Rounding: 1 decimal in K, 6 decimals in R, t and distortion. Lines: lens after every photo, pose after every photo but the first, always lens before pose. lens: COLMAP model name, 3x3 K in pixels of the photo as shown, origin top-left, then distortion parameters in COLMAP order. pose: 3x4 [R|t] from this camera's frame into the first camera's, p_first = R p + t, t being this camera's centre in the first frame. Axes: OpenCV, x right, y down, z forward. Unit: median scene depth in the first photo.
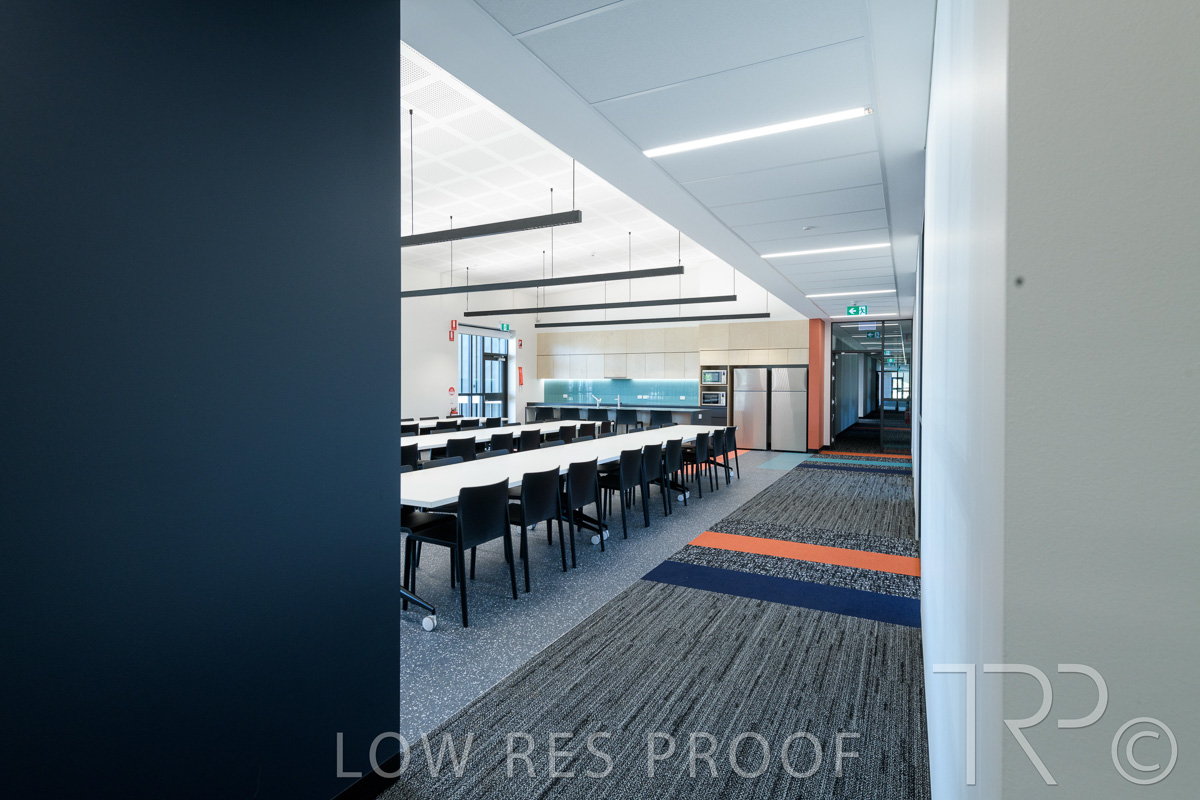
lens RADIAL K [[585.2, 0, 607.2], [0, 585.2, 391.6], [0, 0, 1]] dist [0.017513, -0.000219]
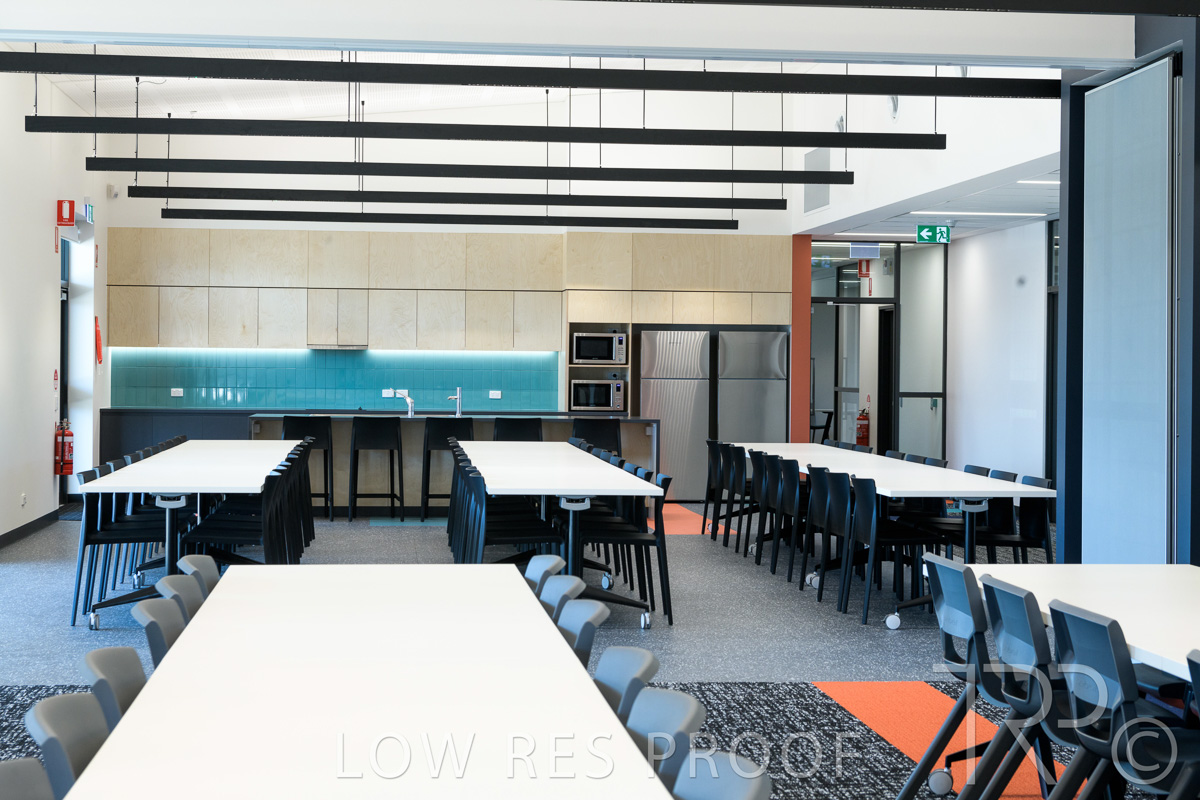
lens RADIAL K [[2067.9, 0, 603.2], [0, 2067.9, 378.7], [0, 0, 1]] dist [-0.007218, -0.036526]
pose [[0.837888, -0.000131, 0.545842, -0.848621], [0.000707, 0.999999, -0.000845, 0.000398], [-0.545842, 0.001094, 0.837887, -0.441807]]
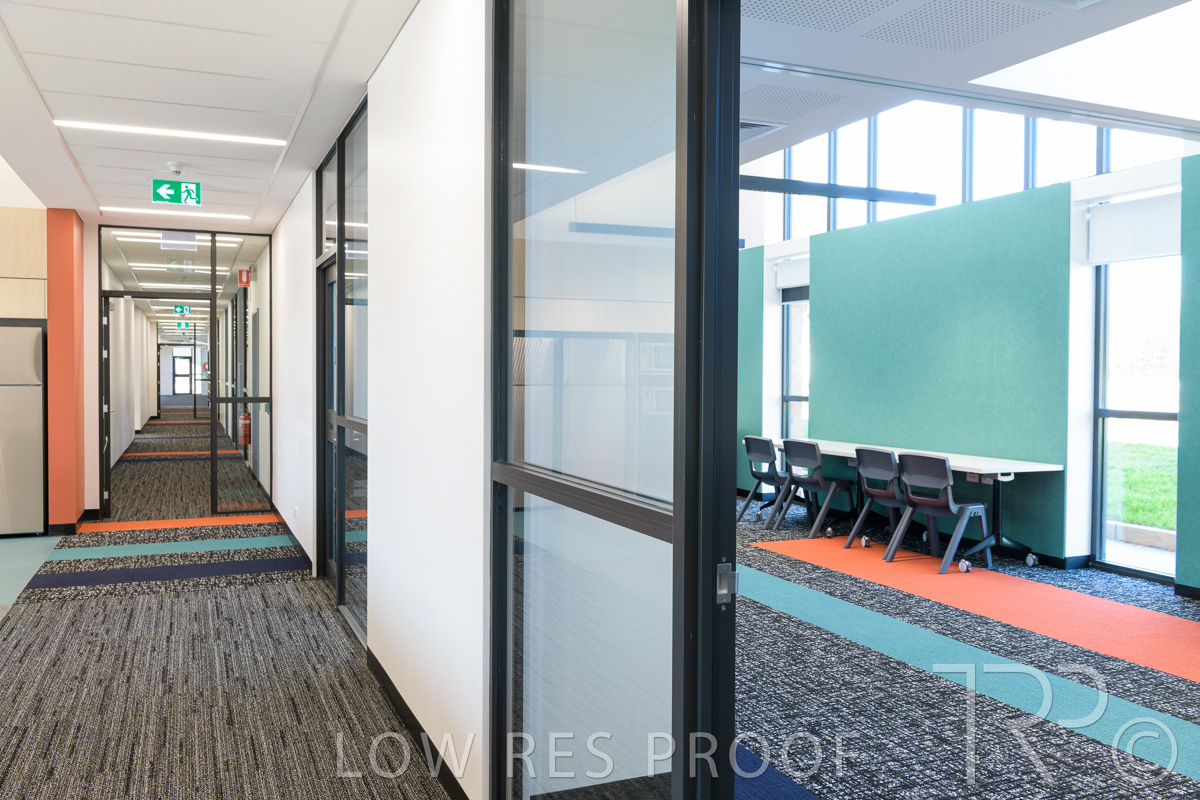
lens RADIAL K [[959.8, 0, 599.3], [0, 959.8, 394.1], [0, 0, 1]] dist [-0.003493, -0.011755]
pose [[0.637052, -0.016716, 0.770640, 0.081179], [0.004796, 0.999831, 0.017723, -0.004771], [-0.770806, -0.007594, 0.637025, 0.307966]]
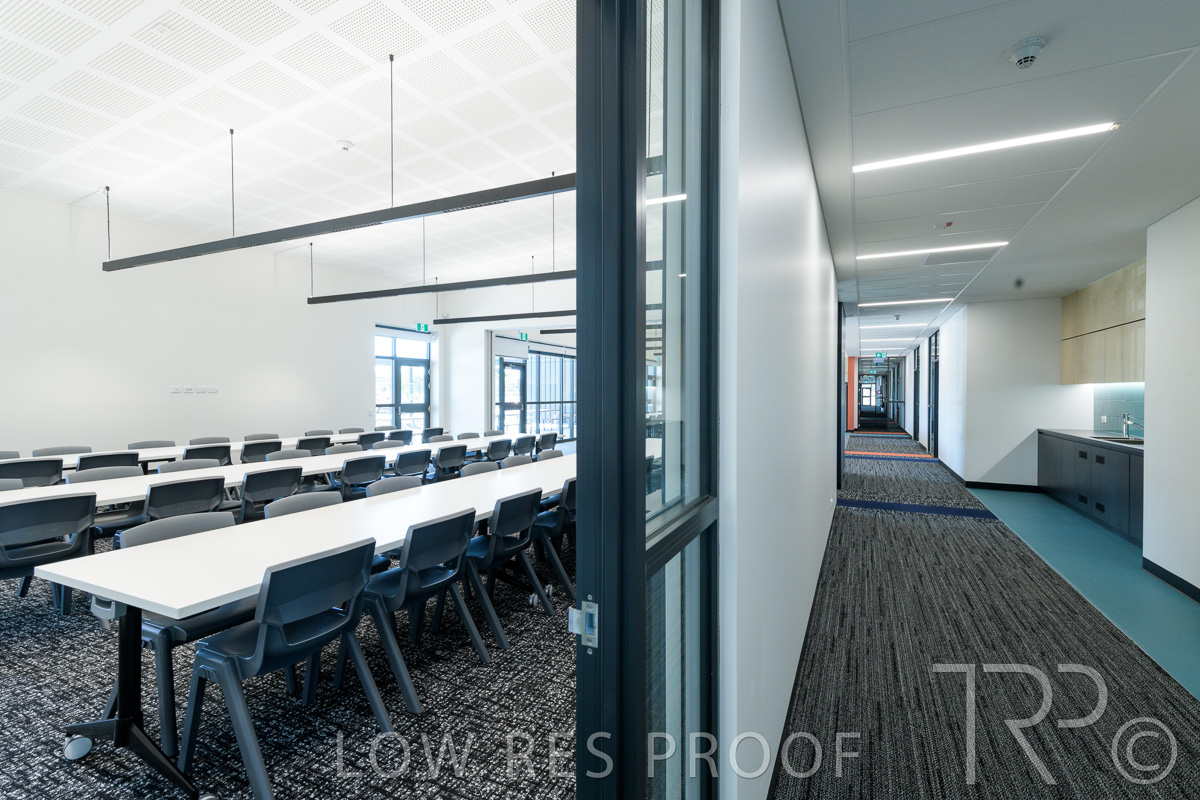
lens RADIAL K [[542.0, 0, 611.5], [0, 542.0, 400.4], [0, 0, 1]] dist [0.023432, 0.000091]
pose [[0.999112, -0.002745, 0.042045, -0.496966], [0.002722, 0.999996, 0.000592, 0.006080], [-0.042047, -0.000477, 0.999116, -0.696788]]
